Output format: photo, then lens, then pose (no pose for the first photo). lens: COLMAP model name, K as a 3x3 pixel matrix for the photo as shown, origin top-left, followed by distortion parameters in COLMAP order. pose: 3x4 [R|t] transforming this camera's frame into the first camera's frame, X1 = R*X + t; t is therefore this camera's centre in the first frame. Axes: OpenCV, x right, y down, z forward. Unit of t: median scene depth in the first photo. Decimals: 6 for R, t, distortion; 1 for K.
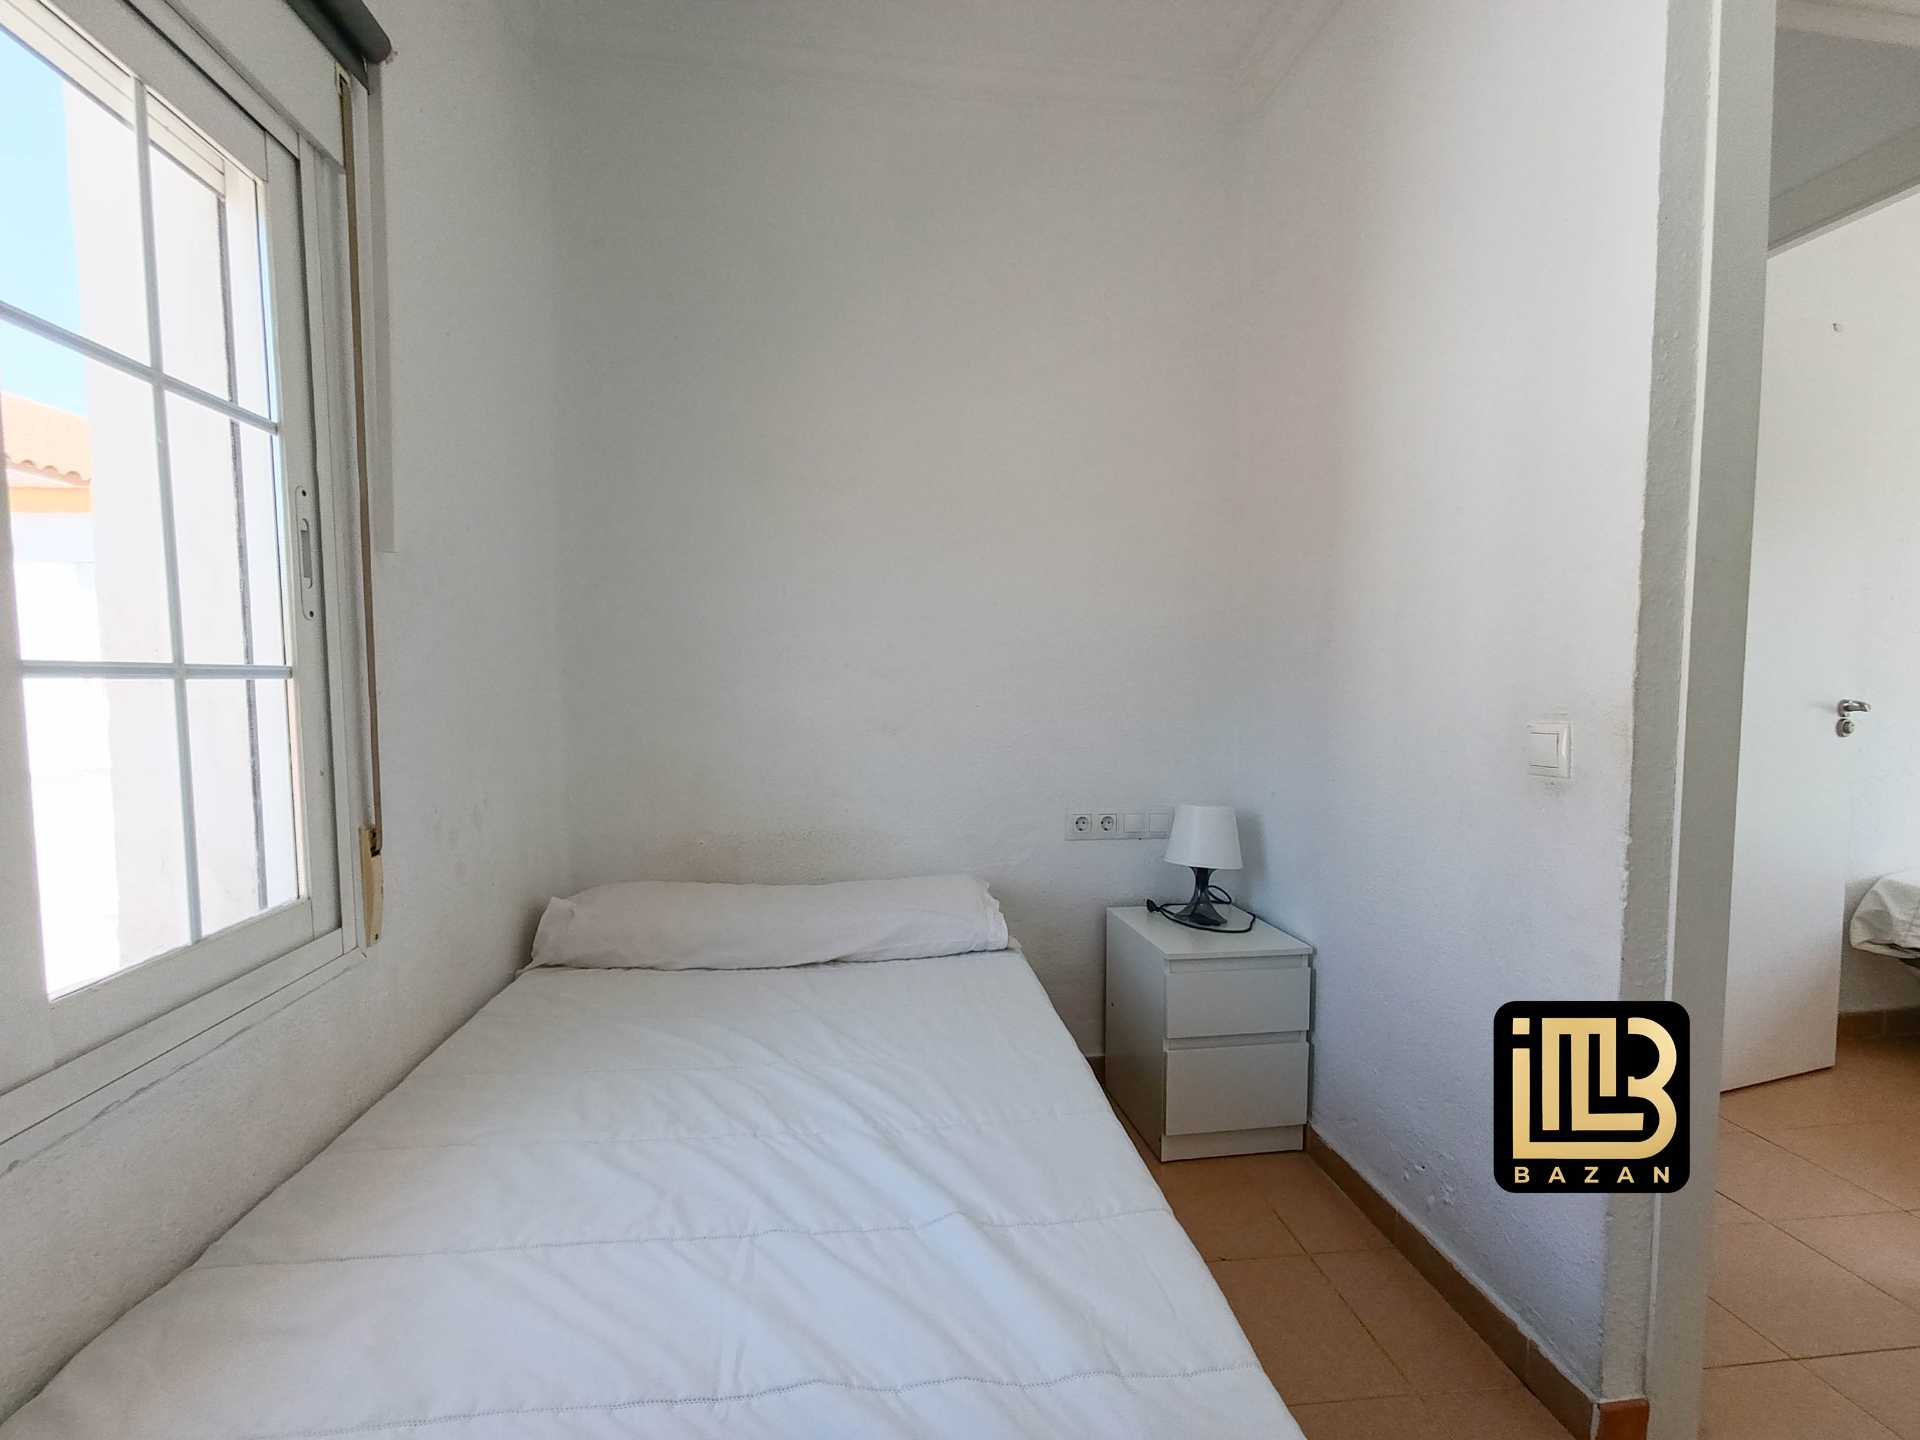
lens RADIAL K [[882.1, 0, 945.4], [0, 882.1, 733.4], [0, 0, 1]] dist [0.004193, -0.000084]
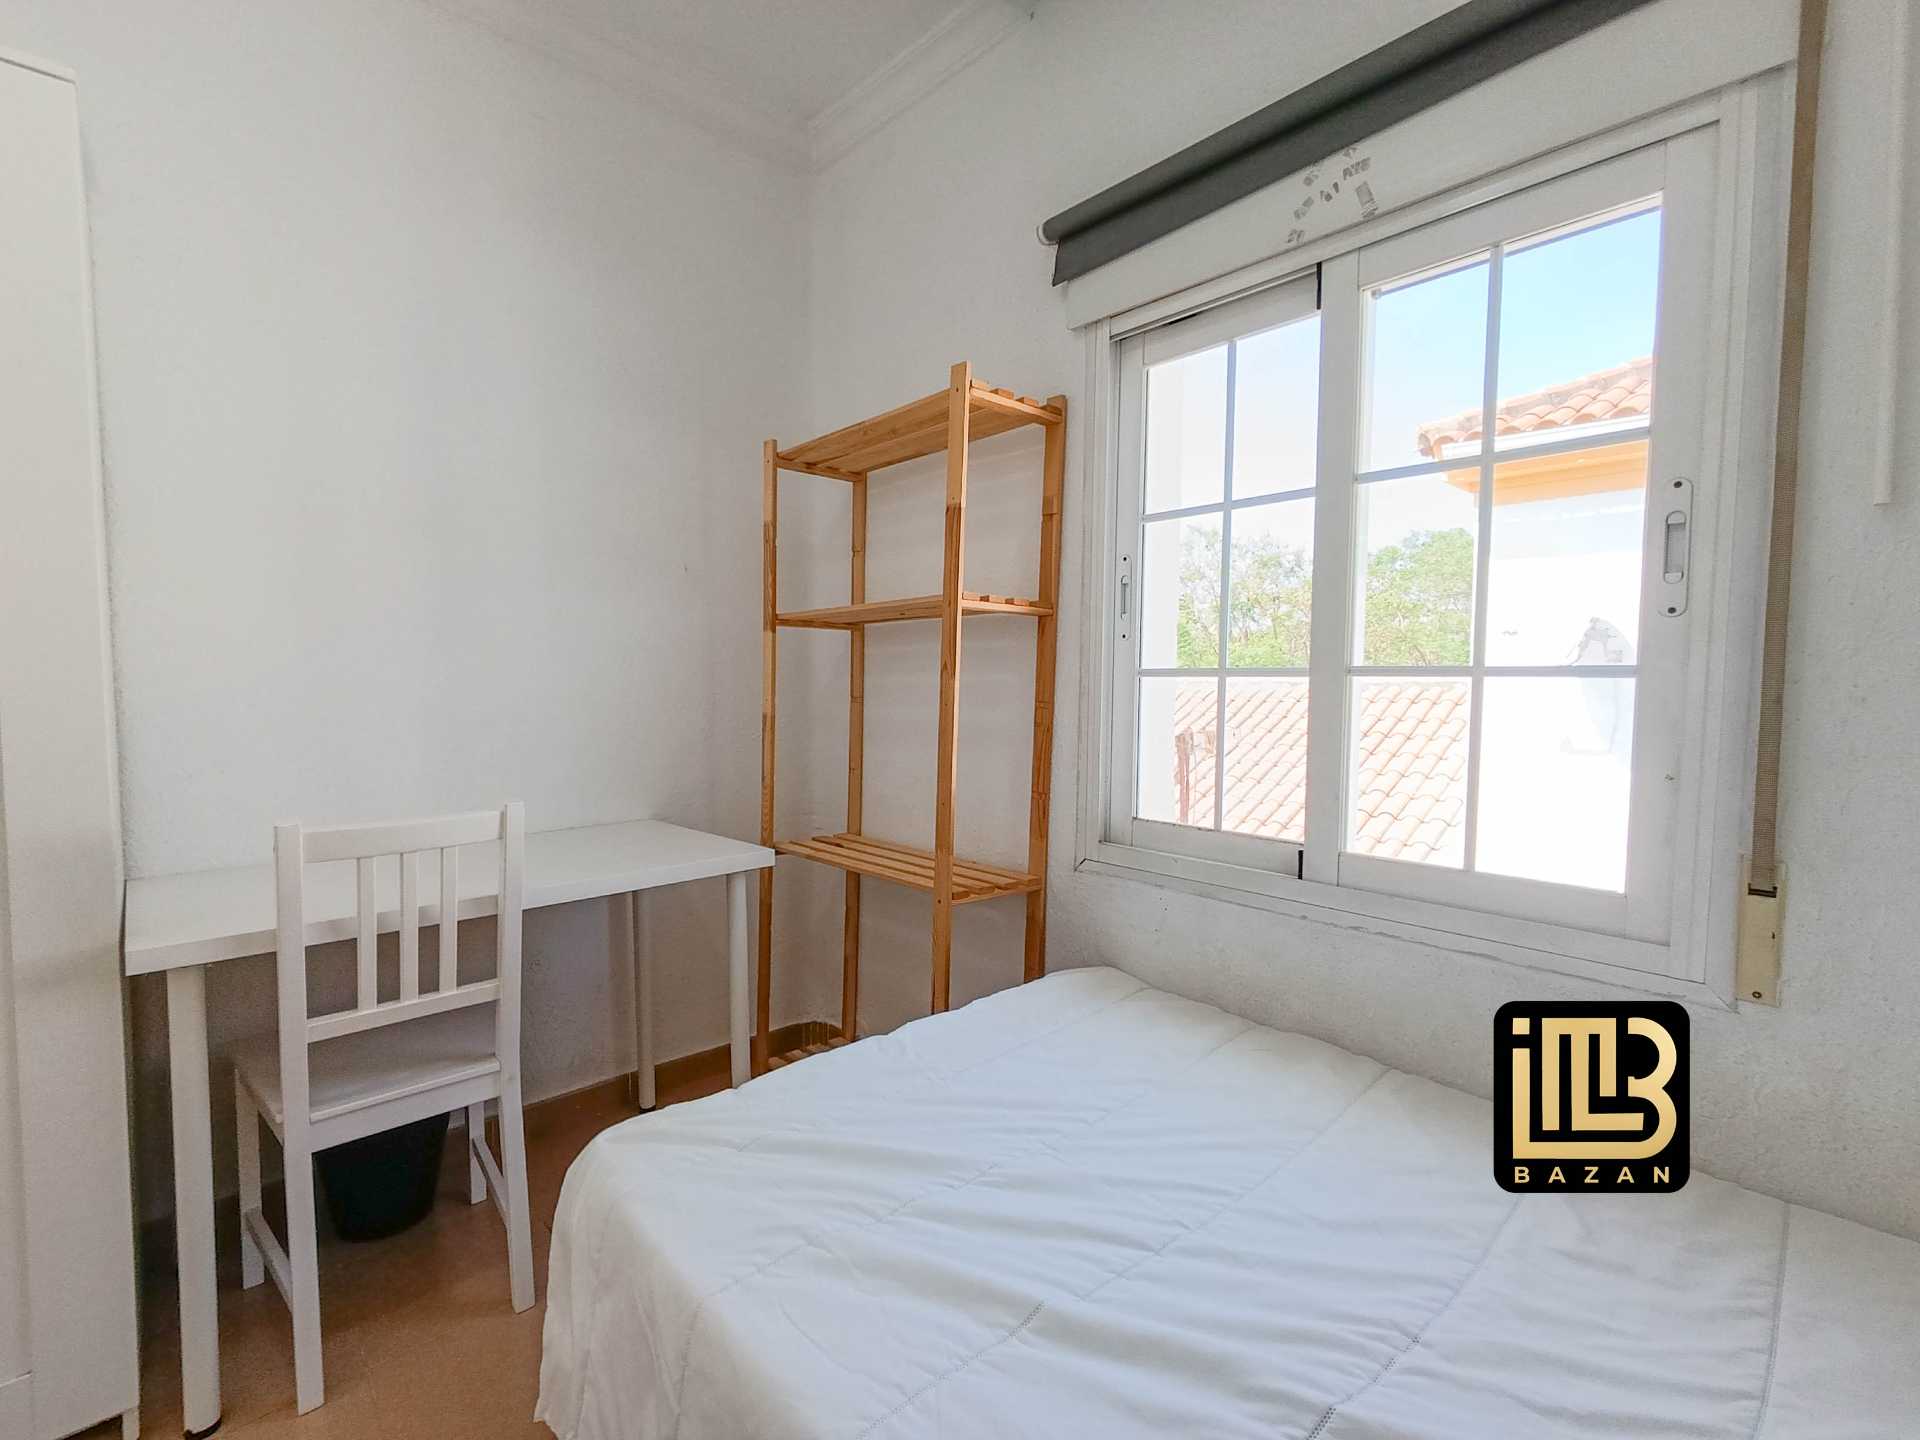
lens RADIAL K [[876.4, 0, 948.9], [0, 876.4, 731.8], [0, 0, 1]] dist [0.006041, -0.000078]
pose [[-0.803456, 0.042736, -0.593829, 0.575269], [-0.040437, 0.991200, 0.126046, -0.112076], [0.593990, 0.125285, -0.794657, 1.555301]]
